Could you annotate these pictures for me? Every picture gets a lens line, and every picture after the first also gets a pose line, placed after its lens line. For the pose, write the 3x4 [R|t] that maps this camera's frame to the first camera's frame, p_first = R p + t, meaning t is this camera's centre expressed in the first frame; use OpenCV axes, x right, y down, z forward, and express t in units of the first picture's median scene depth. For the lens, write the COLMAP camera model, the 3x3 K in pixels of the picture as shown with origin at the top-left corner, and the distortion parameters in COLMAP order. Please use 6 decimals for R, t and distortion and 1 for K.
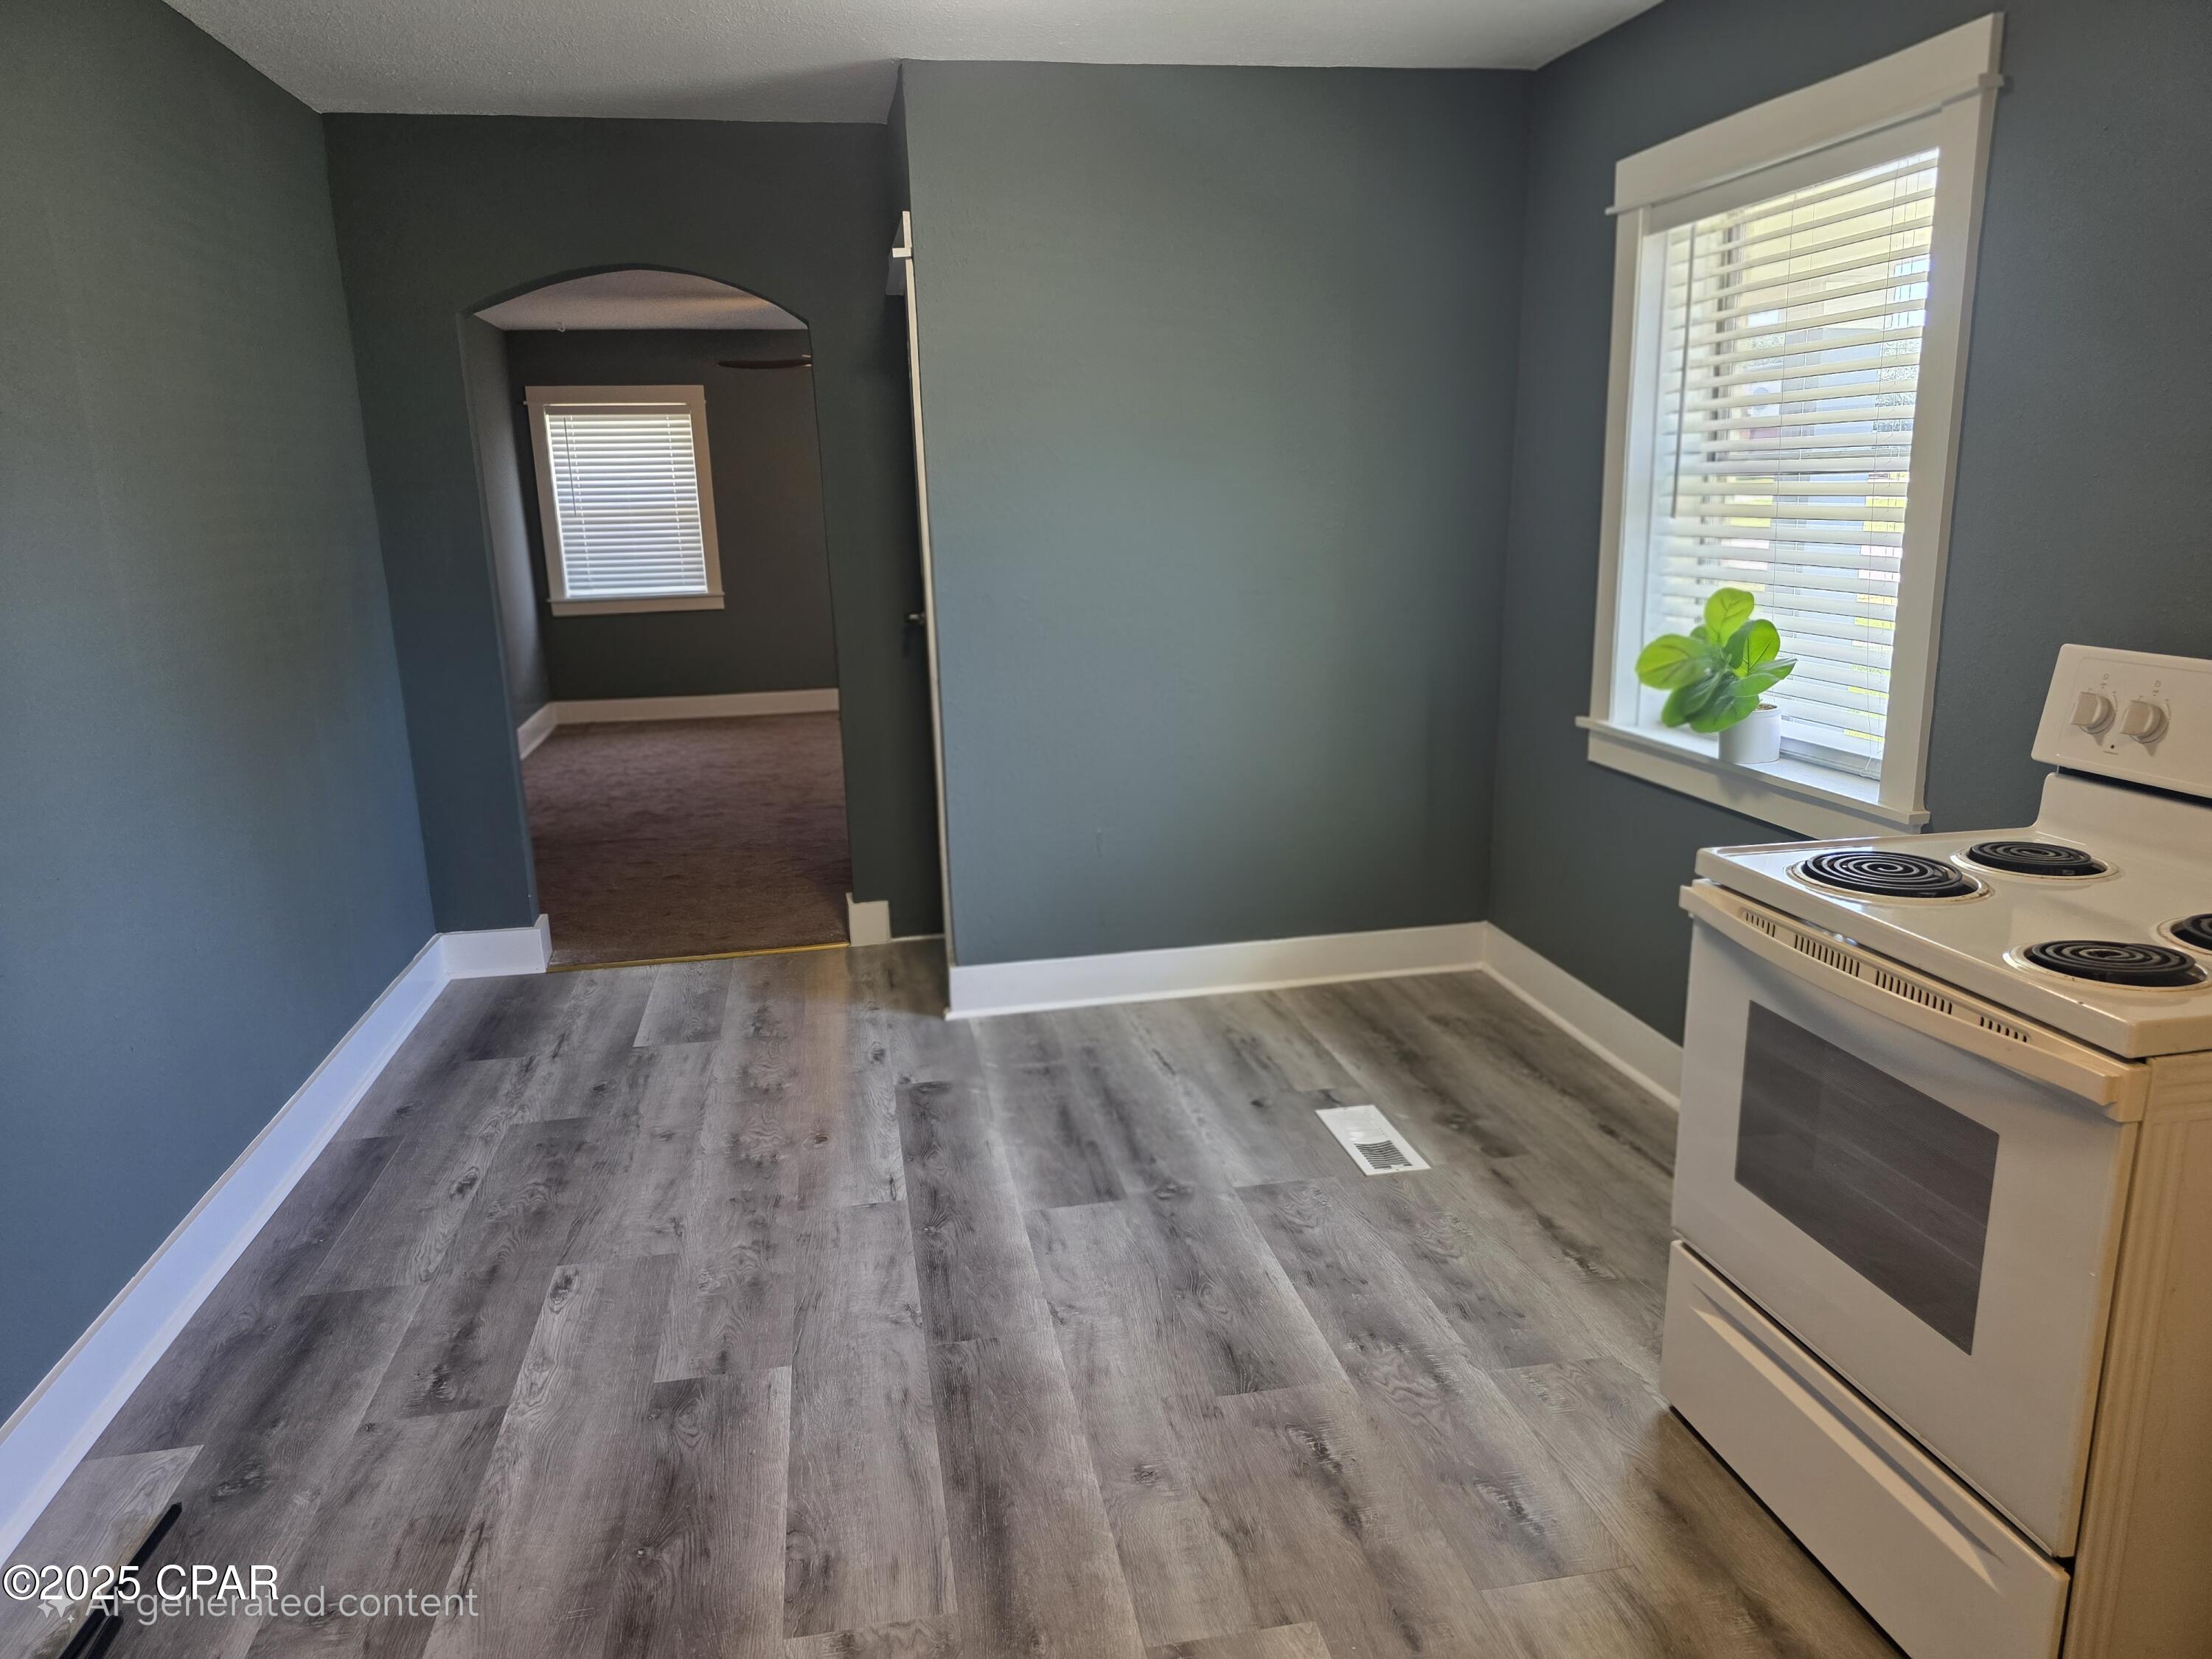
lens RADIAL K [[1479.5, 0, 1106.2], [0, 1479.5, 833.7], [0, 0, 1]] dist [0.029284, 0.000307]
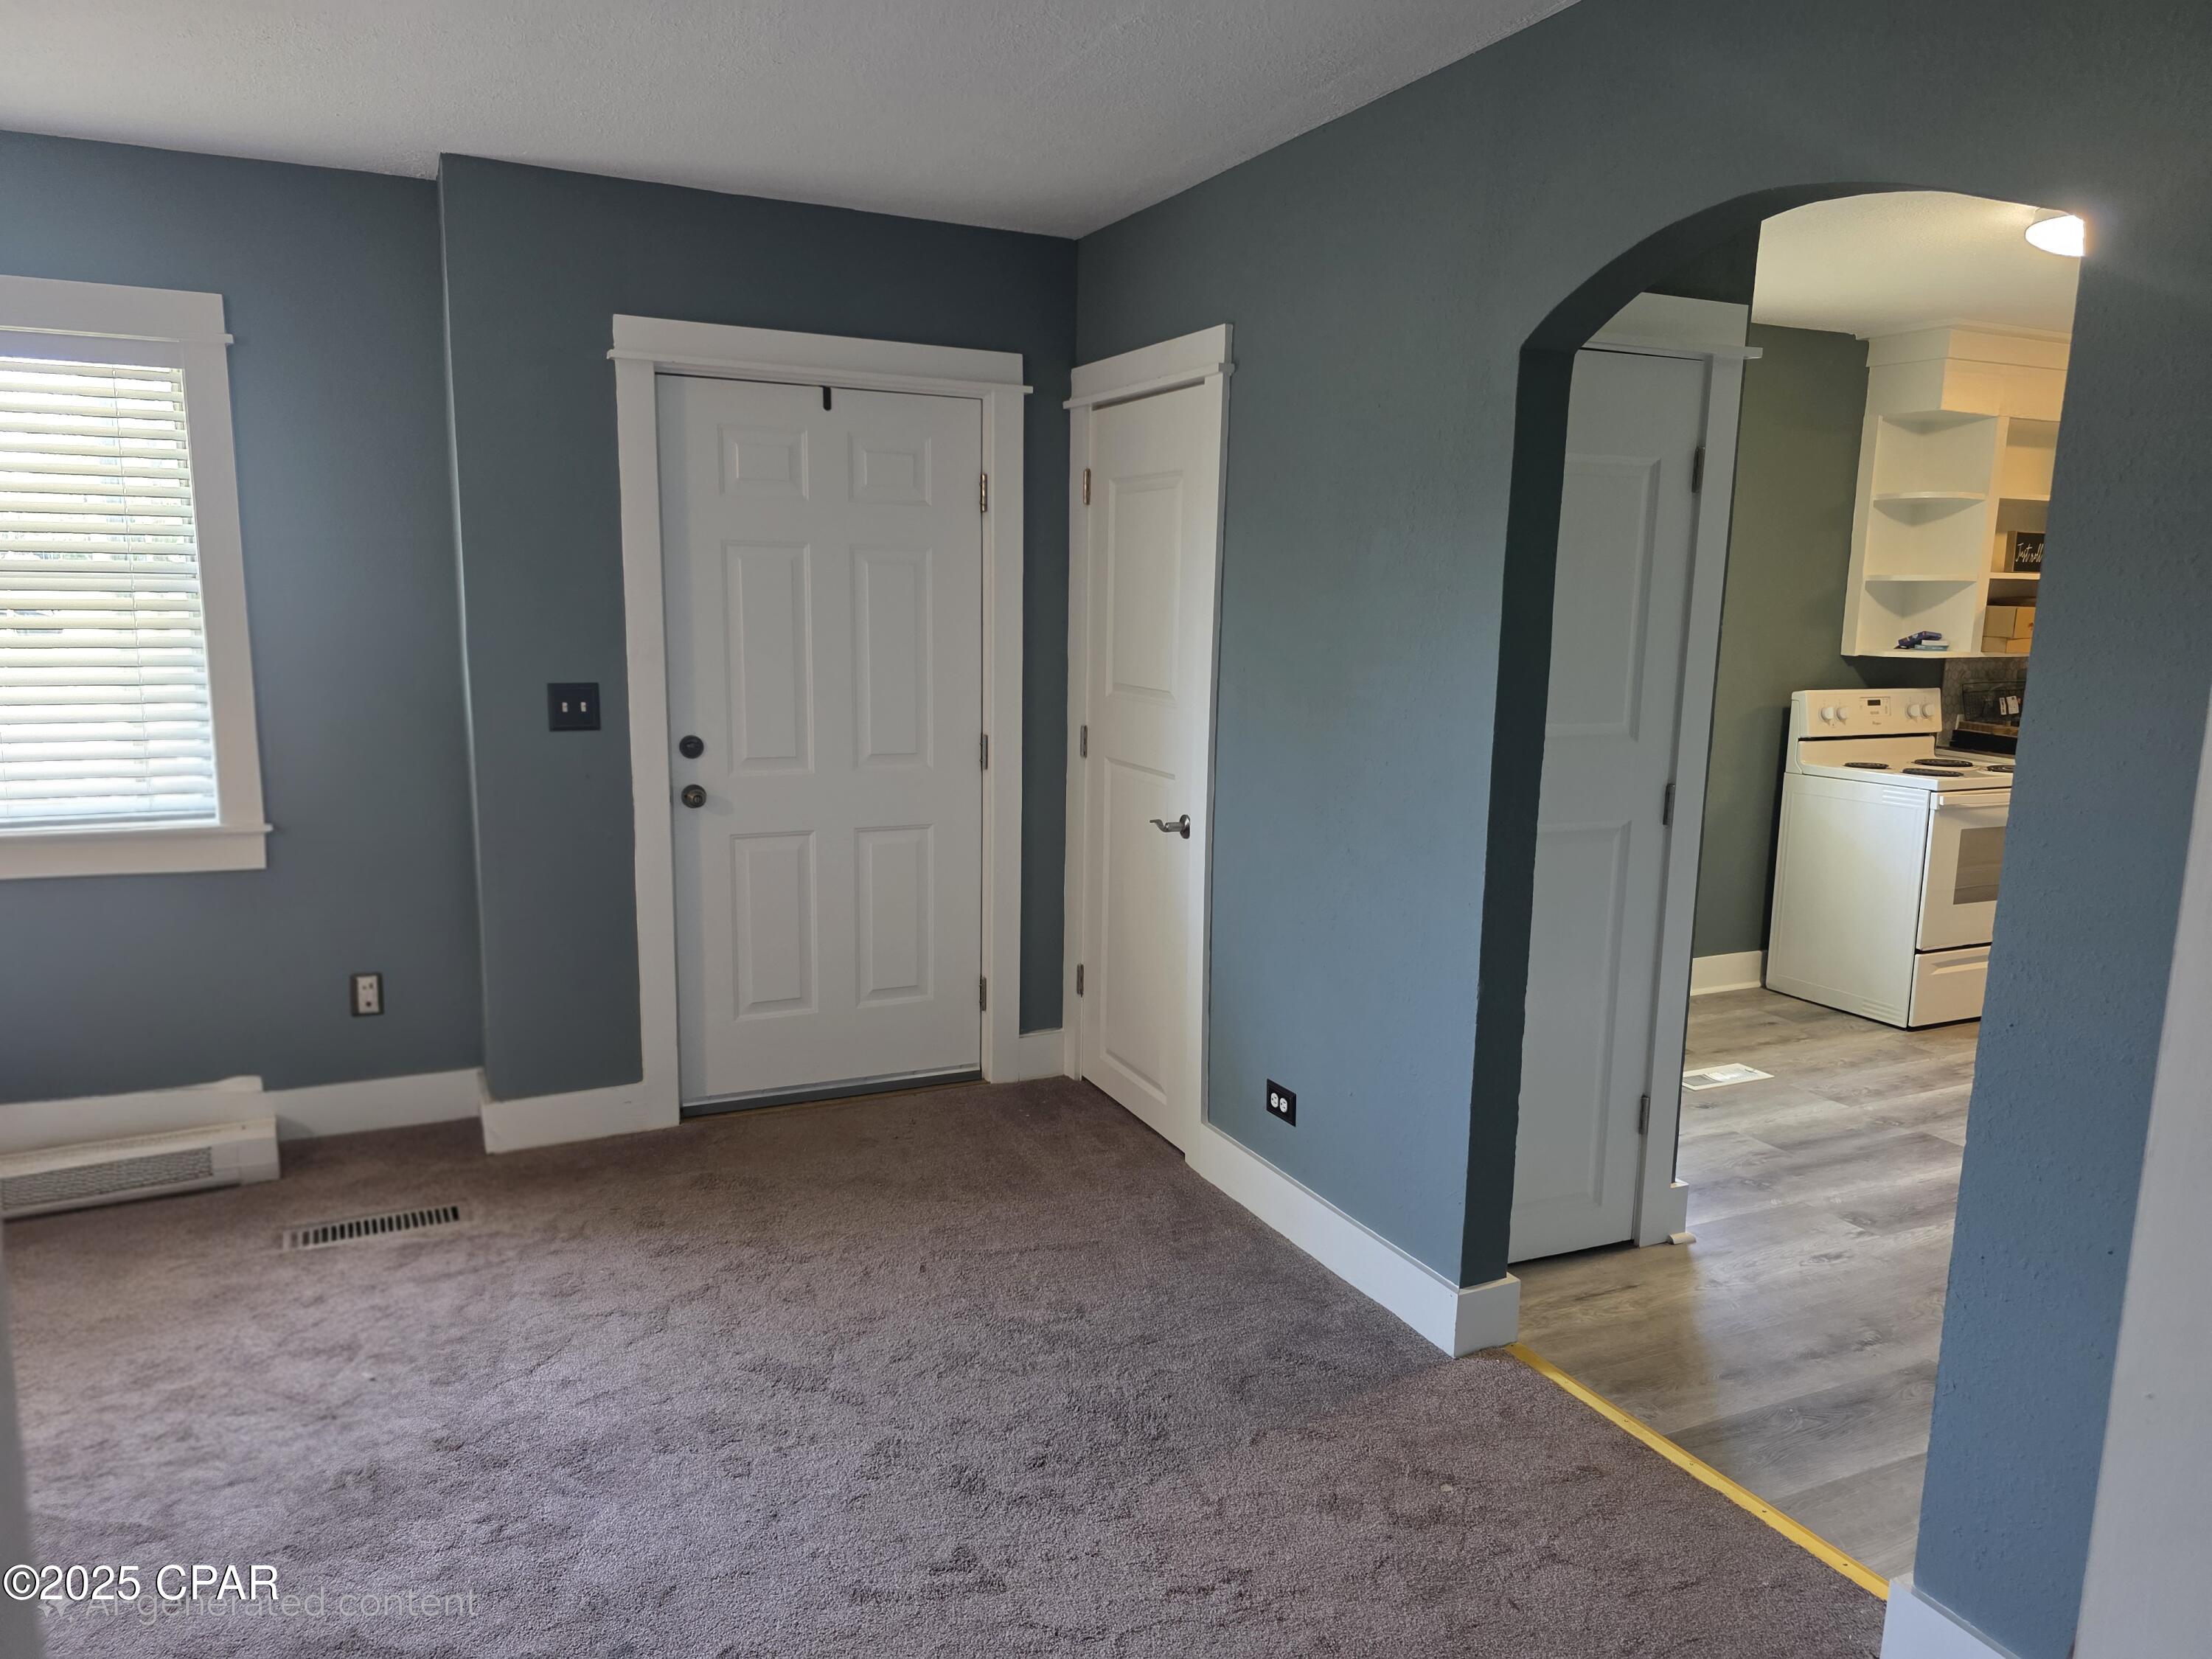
lens RADIAL K [[1479.5, 0, 1101.9], [0, 1479.5, 832.3], [0, 0, 1]] dist [0.029284, 0.000307]
pose [[-0.243171, -0.136815, 0.960286, -1.056282], [0.216097, 0.957480, 0.191137, -0.436661], [-0.945606, 0.253994, -0.203266, 1.847359]]
